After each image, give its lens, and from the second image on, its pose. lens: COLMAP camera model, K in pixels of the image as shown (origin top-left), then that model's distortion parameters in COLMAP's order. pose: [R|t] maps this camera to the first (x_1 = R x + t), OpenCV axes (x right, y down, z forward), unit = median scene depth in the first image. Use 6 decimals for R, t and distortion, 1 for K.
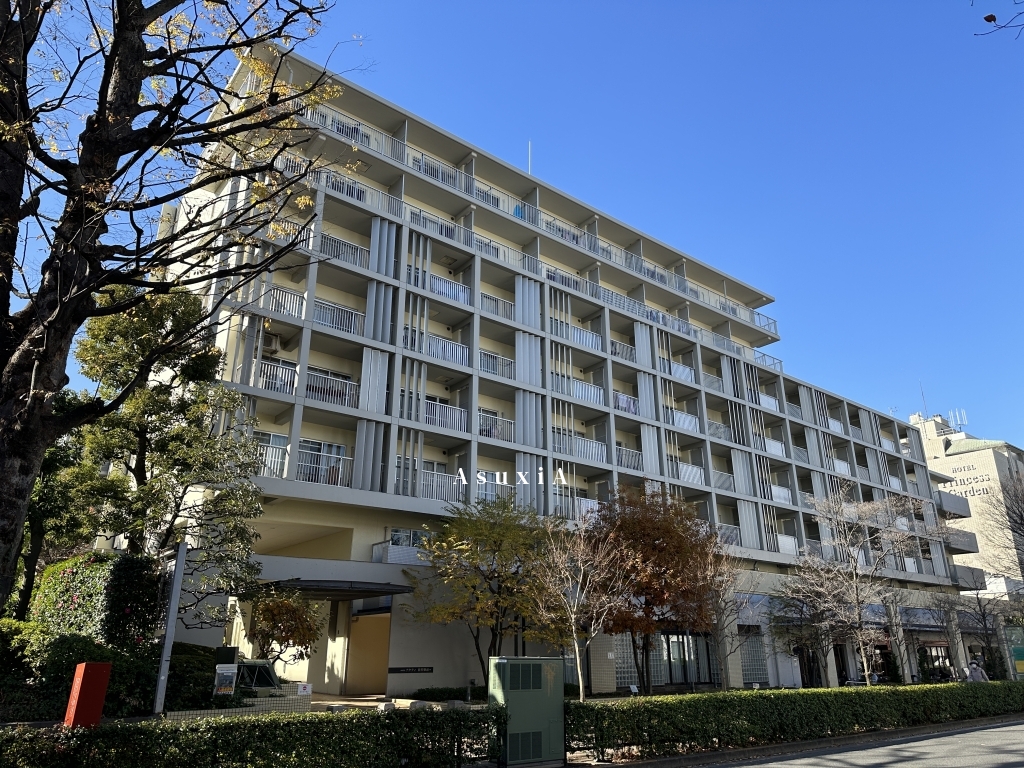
lens RADIAL K [[738.9, 0, 510.5], [0, 738.9, 378.6], [0, 0, 1]] dist [0.014286, 0.000884]
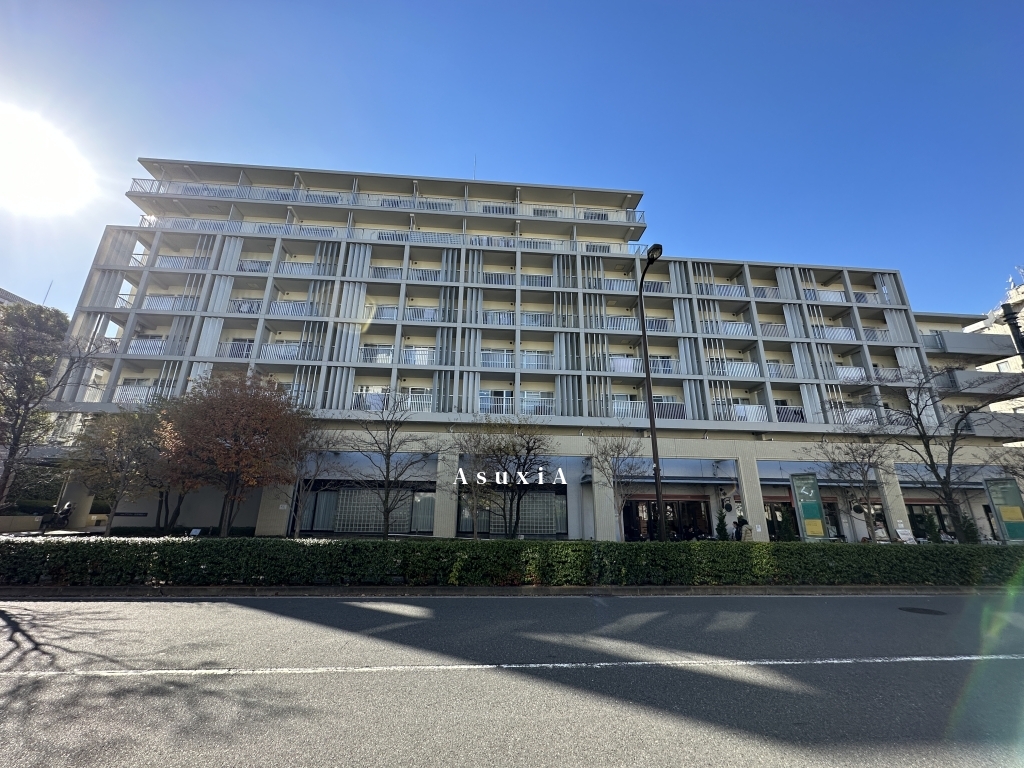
lens RADIAL K [[406.2, 0, 515.3], [0, 406.2, 387.6], [0, 0, 1]] dist [-0.006095, 0.000478]
pose [[0.810700, -0.155469, -0.564441, 0.023552], [0.186609, 0.982431, -0.002576, 0.006734], [0.554925, -0.103242, 0.825469, 0.018399]]
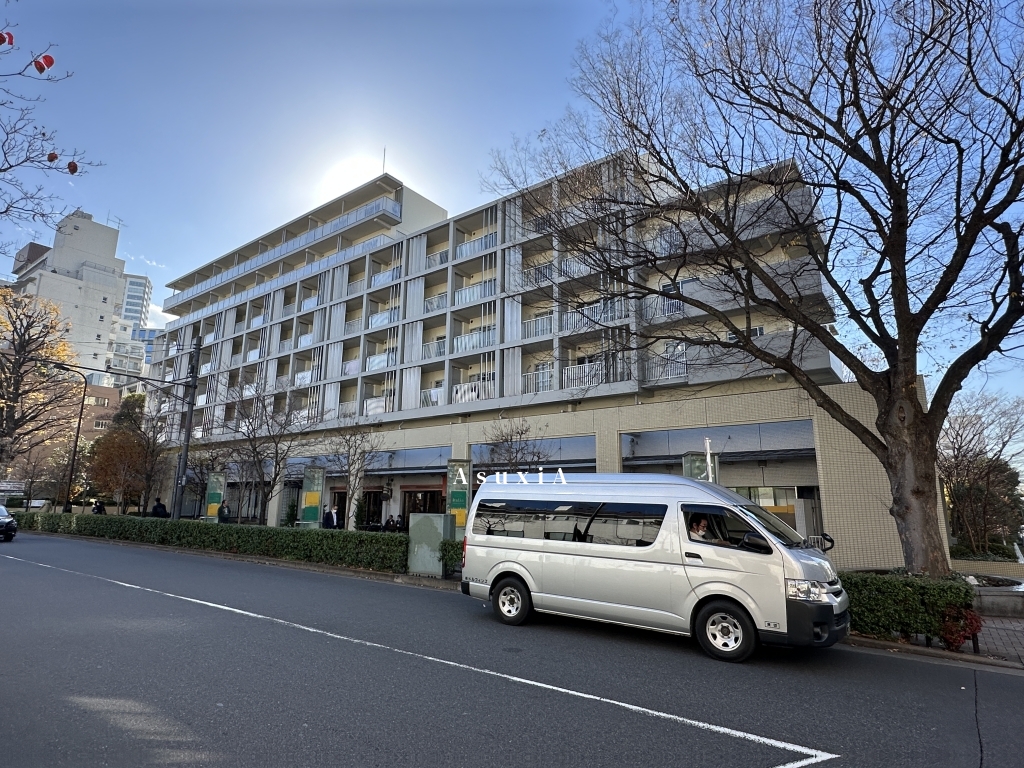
lens RADIAL K [[572.1, 0, 505.7], [0, 572.1, 385.4], [0, 0, 1]] dist [-0.007559, -0.000575]
pose [[0.212676, -0.189939, -0.958484, 0.135661], [0.334176, 0.935914, -0.111317, 0.039025], [0.918202, -0.296629, 0.262519, 0.108243]]
